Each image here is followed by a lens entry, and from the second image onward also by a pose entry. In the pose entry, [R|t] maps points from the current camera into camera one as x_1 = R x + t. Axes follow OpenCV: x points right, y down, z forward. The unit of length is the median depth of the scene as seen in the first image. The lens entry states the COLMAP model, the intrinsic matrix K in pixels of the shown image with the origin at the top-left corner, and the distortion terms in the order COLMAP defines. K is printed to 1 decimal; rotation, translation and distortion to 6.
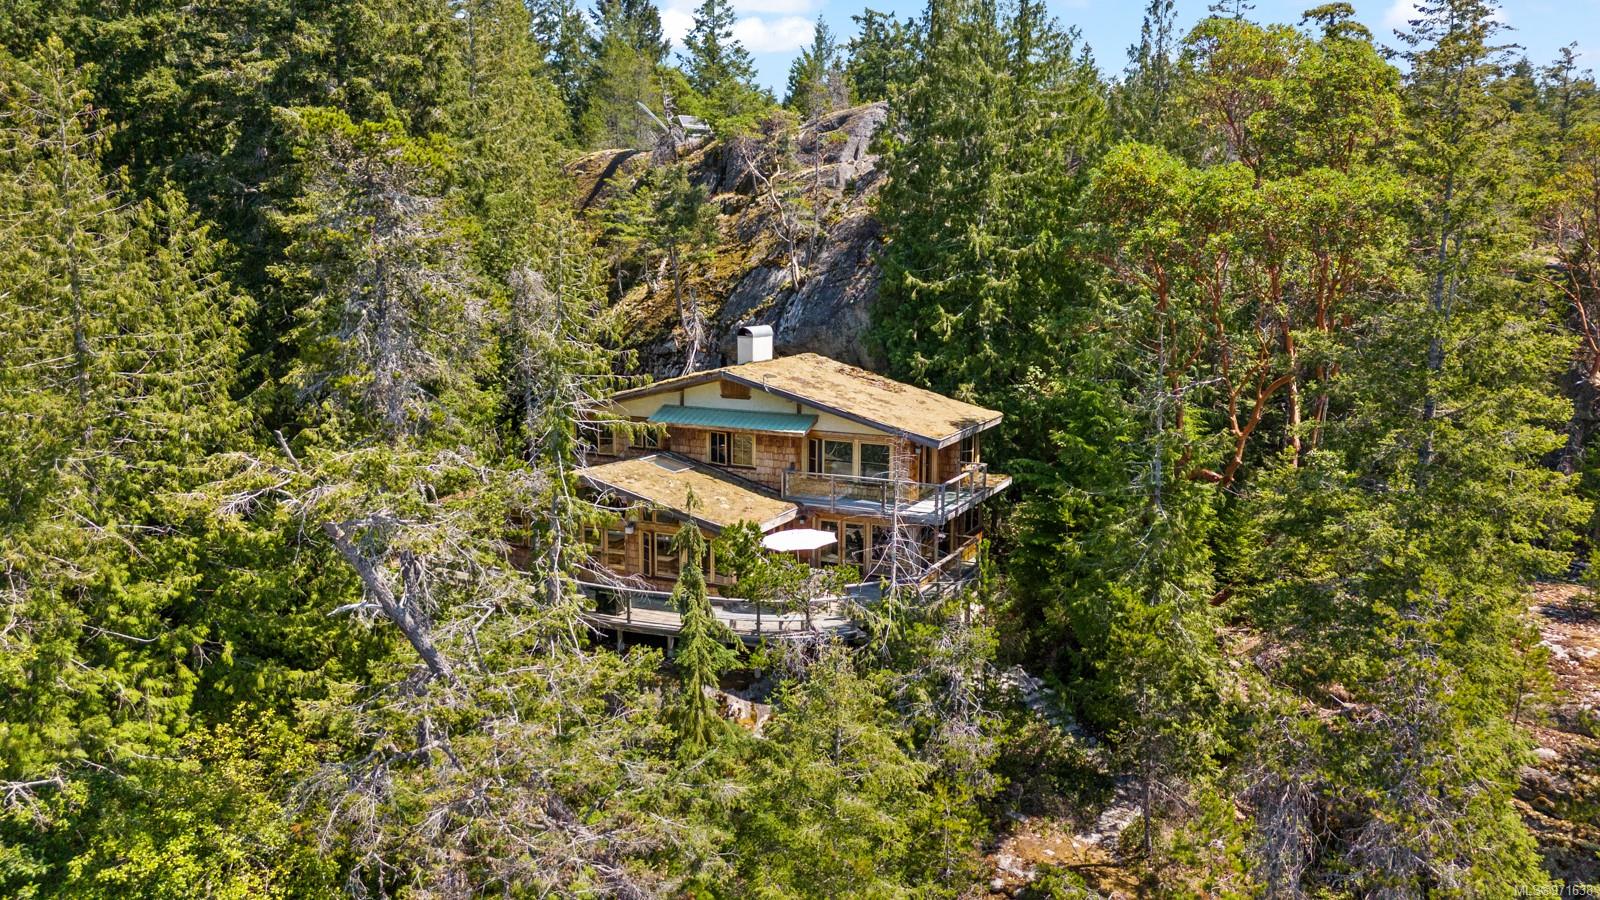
lens RADIAL K [[1196.1, 0, 800.0], [0, 1196.1, 450.0], [0, 0, 1]] dist [0.049330, -0.004662]
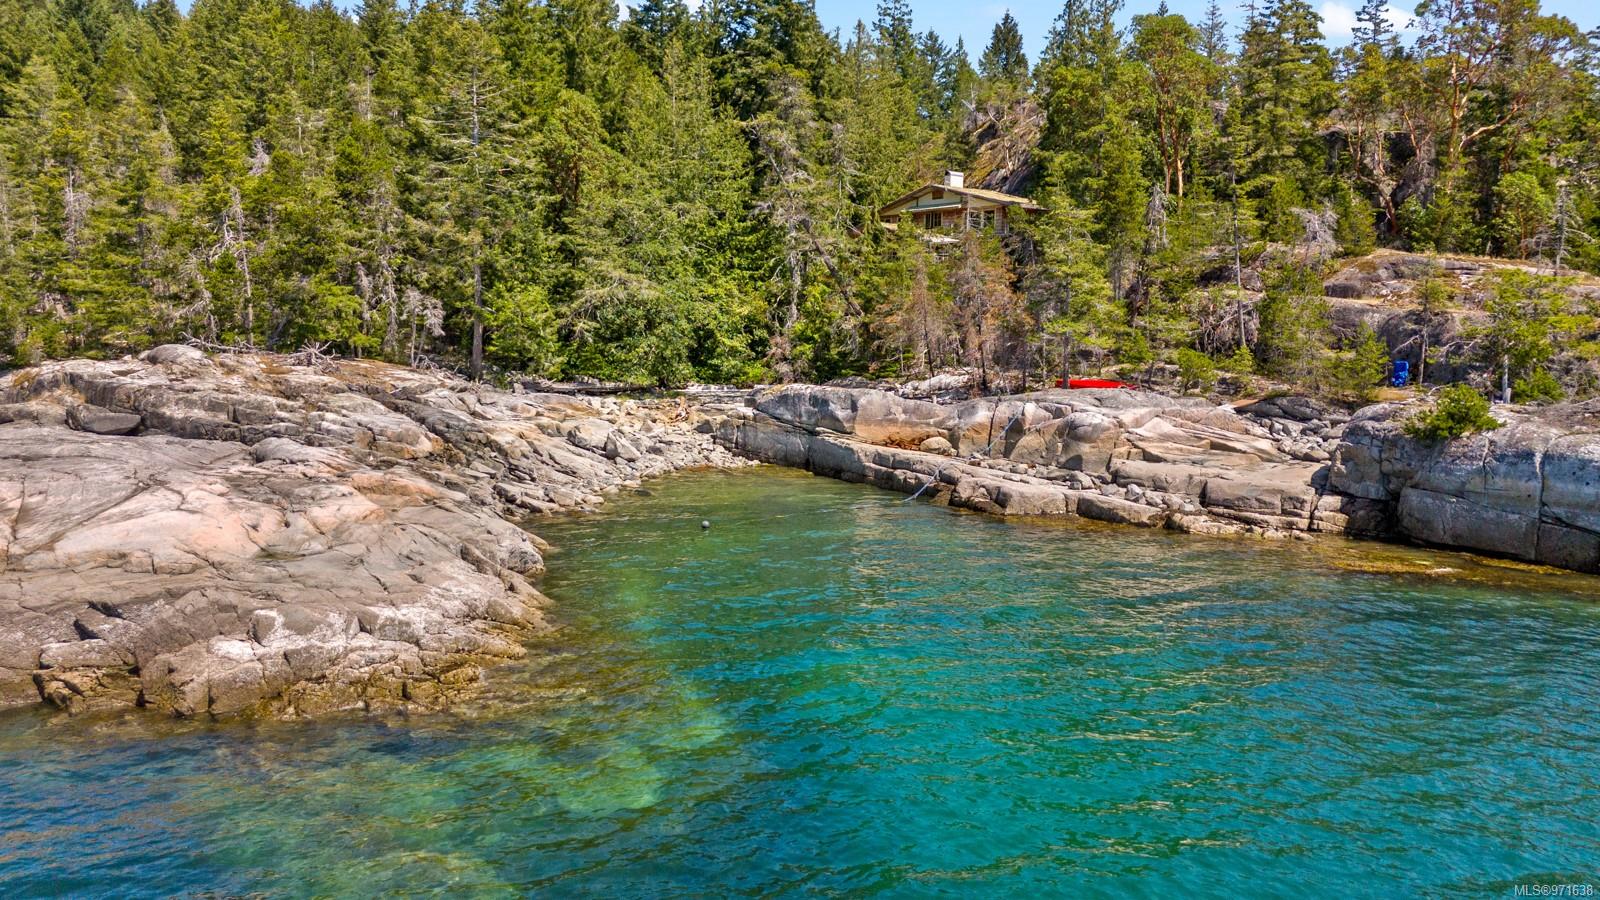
lens RADIAL K [[1196.1, 0, 800.0], [0, 1196.1, 450.0], [0, 0, 1]] dist [0.049330, -0.004662]
pose [[0.924585, 0.043014, -0.378539, 0.562783], [-0.065223, 0.996808, -0.046039, 0.531704], [0.375350, 0.067256, 0.924440, -1.131507]]
